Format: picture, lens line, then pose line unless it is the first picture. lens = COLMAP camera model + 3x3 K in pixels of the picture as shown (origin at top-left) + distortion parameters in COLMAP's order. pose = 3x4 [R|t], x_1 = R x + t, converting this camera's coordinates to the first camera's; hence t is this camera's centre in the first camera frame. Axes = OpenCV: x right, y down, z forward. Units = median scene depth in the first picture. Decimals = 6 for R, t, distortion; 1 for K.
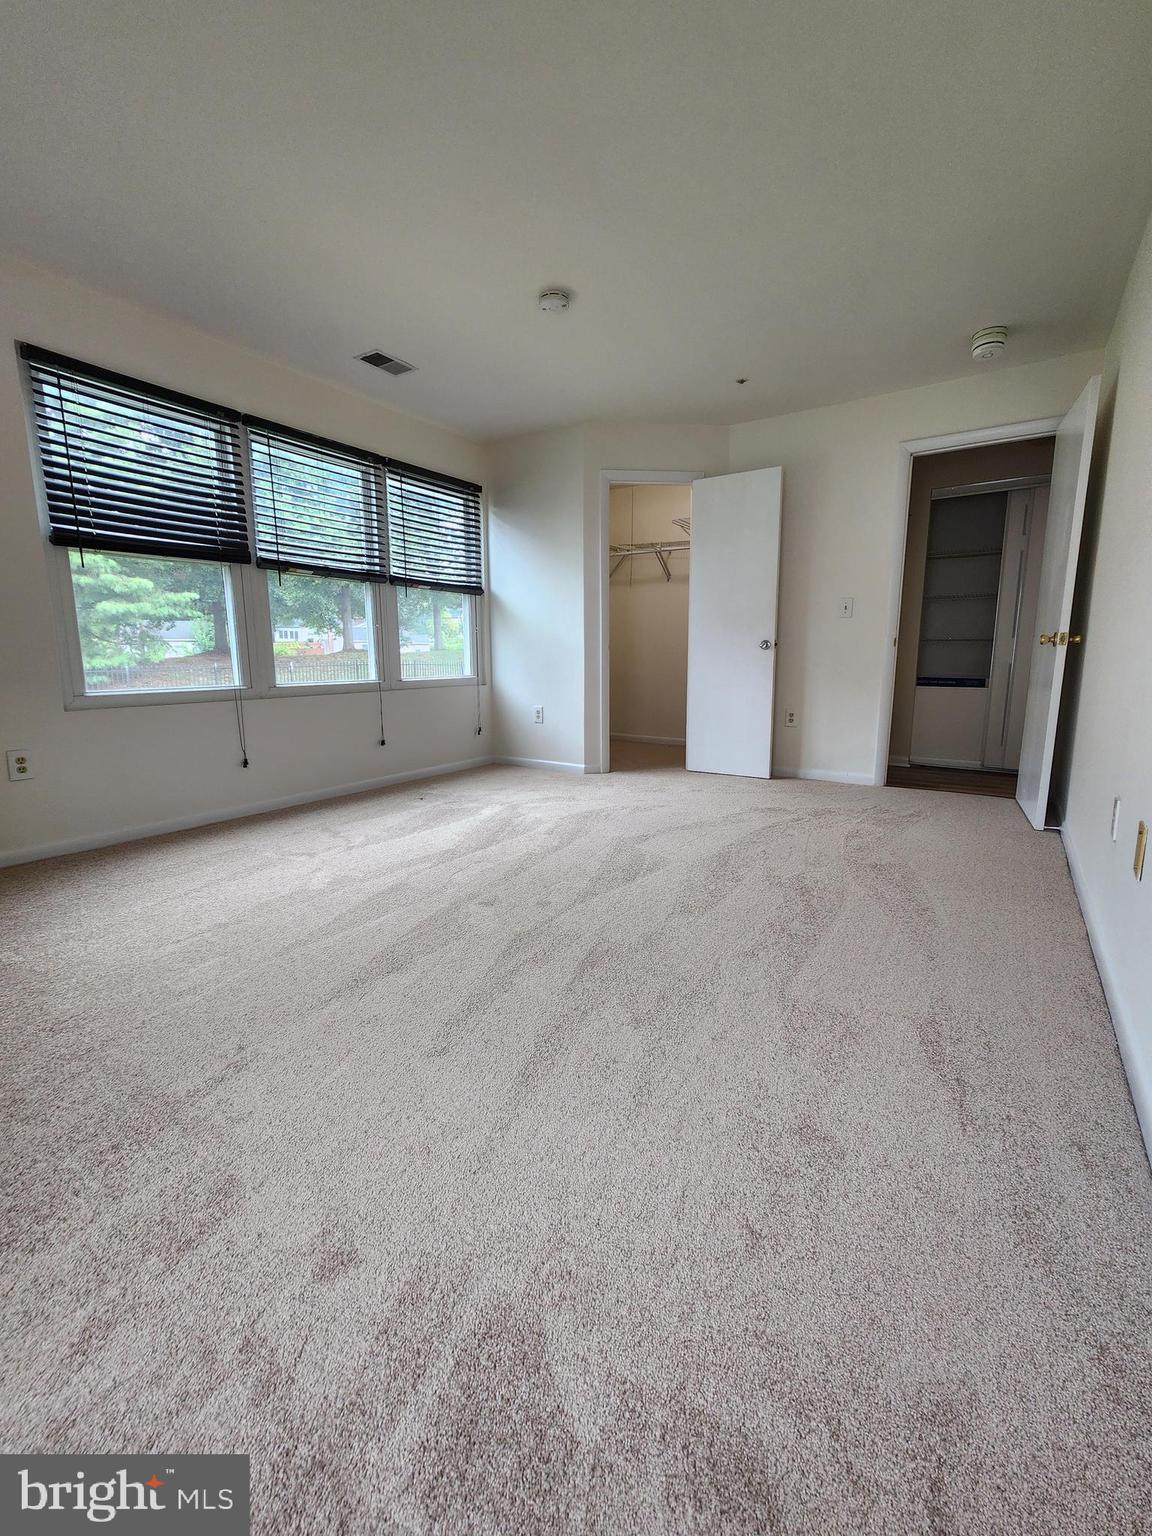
lens RADIAL K [[629.7, 0, 579.8], [0, 629.7, 762.7], [0, 0, 1]] dist [0.003928, -0.001495]
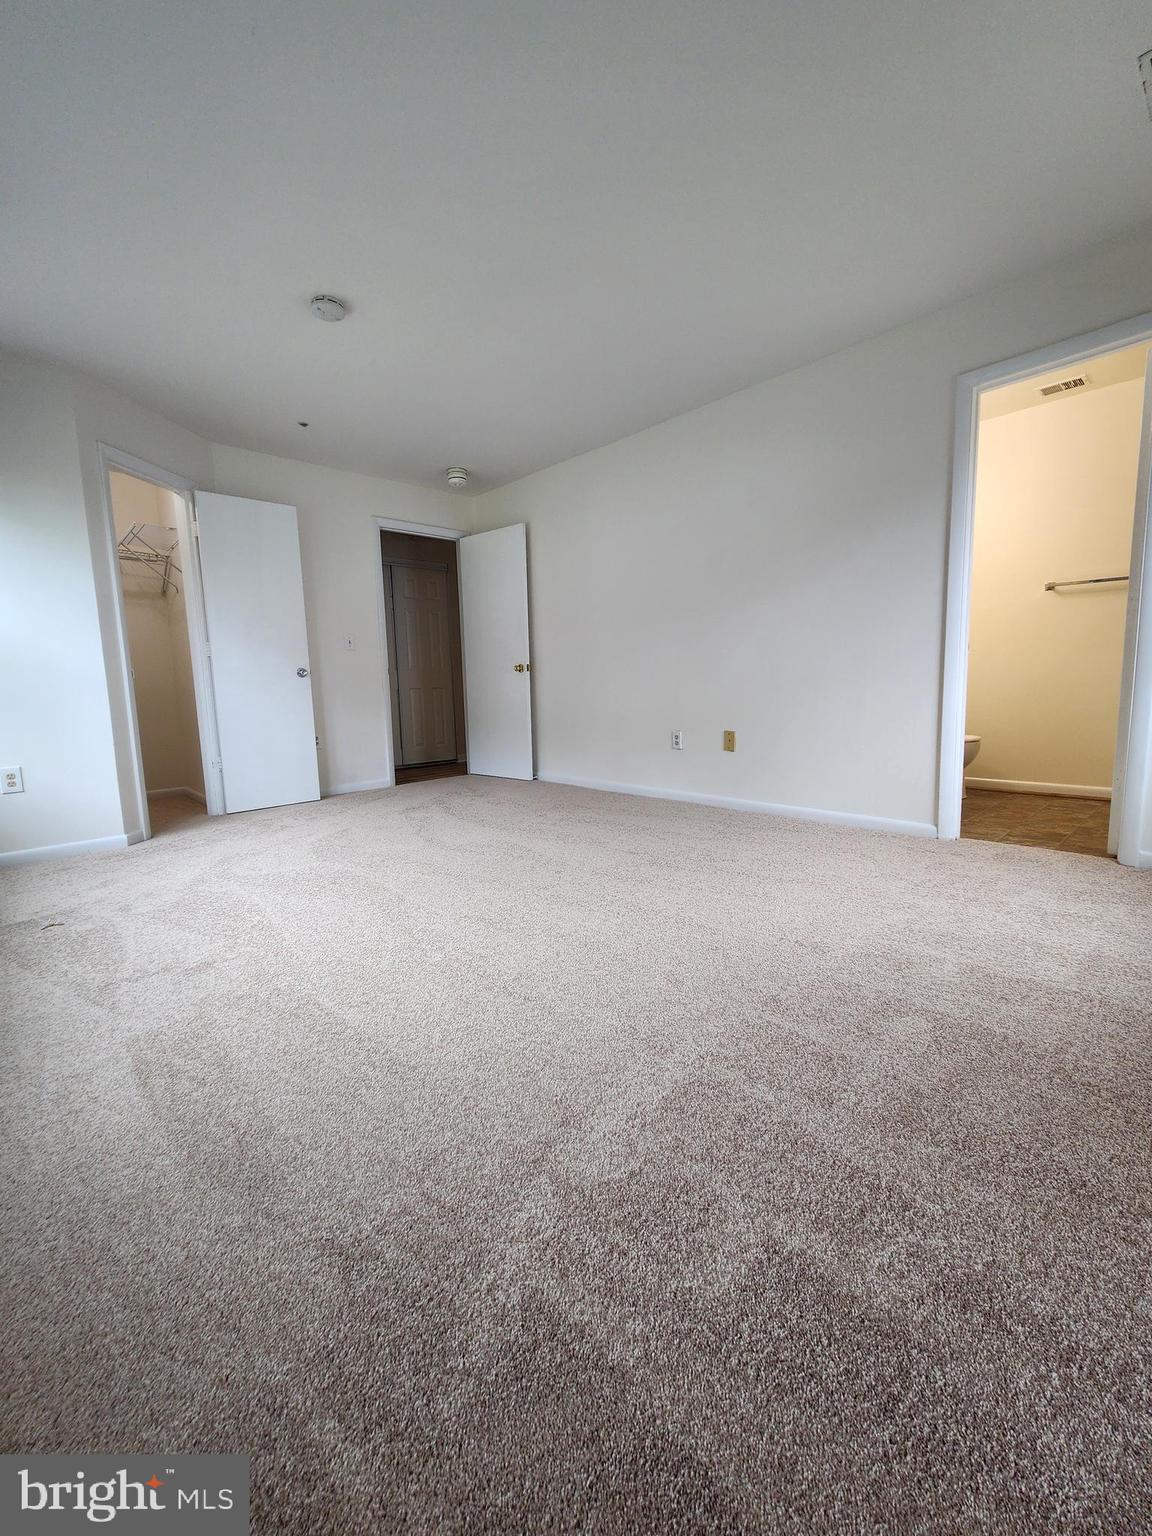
lens RADIAL K [[629.7, 0, 577.5], [0, 629.7, 766.1], [0, 0, 1]] dist [0.003928, -0.001495]
pose [[0.221825, -0.133537, 0.965899, -0.629748], [0.190496, 0.977426, 0.091382, -0.045154], [-0.956298, 0.163729, 0.242256, 0.336741]]
